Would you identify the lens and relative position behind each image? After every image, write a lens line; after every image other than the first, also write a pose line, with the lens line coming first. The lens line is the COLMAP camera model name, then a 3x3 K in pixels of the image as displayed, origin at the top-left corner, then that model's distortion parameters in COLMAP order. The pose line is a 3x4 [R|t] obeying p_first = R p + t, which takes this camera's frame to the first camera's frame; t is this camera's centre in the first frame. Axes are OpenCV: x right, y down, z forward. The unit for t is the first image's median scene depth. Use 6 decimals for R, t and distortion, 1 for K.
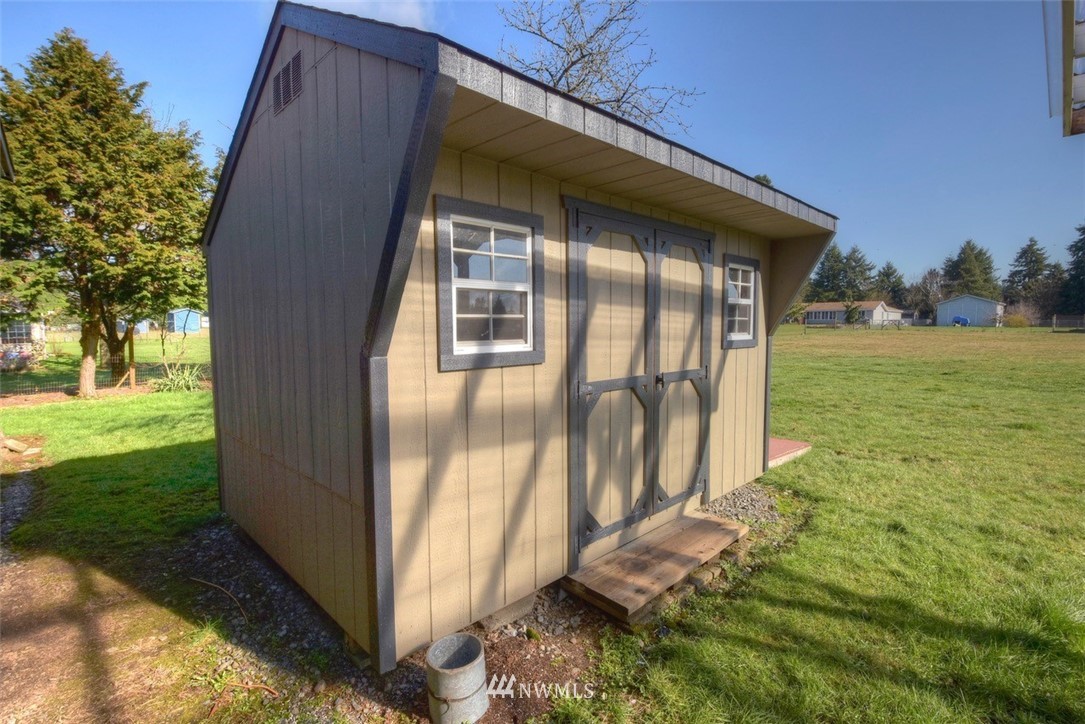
lens RADIAL K [[521.4, 0, 551.7], [0, 521.4, 359.3], [0, 0, 1]] dist [-0.019302, -0.005250]
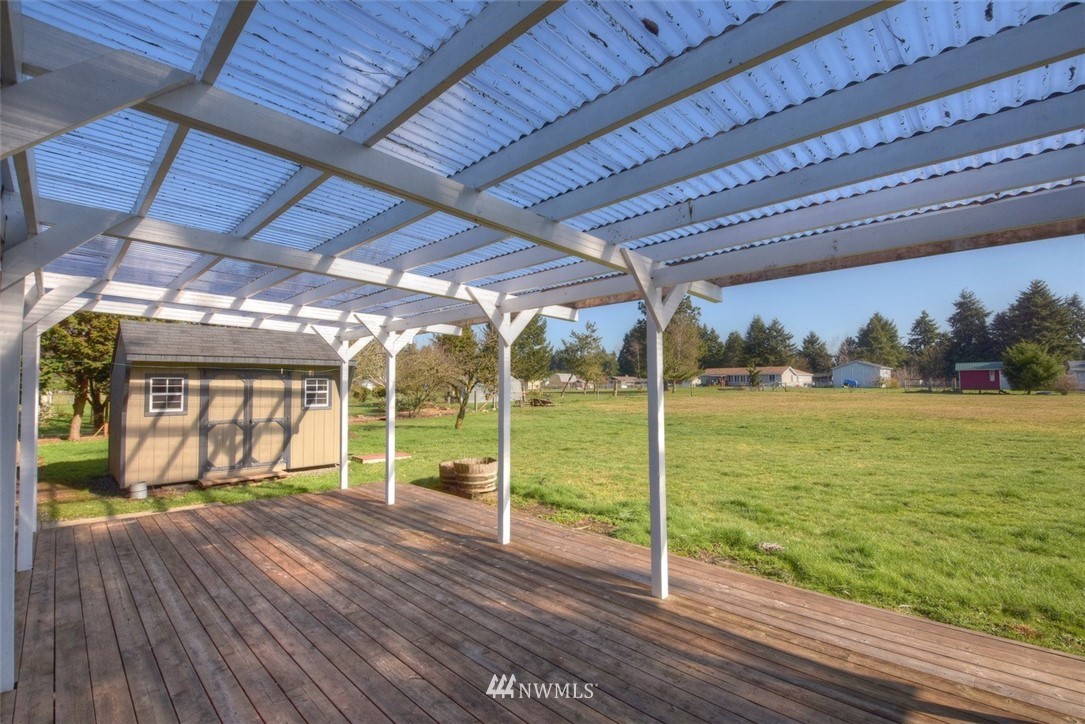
lens RADIAL K [[485.5, 0, 548.0], [0, 485.5, 357.2], [0, 0, 1]] dist [-0.022673, -0.002828]
pose [[0.999677, -0.002251, 0.025298, 0.088392], [0.005439, 0.991929, -0.126676, 0.001686], [-0.024809, 0.126773, 0.991621, -0.088043]]
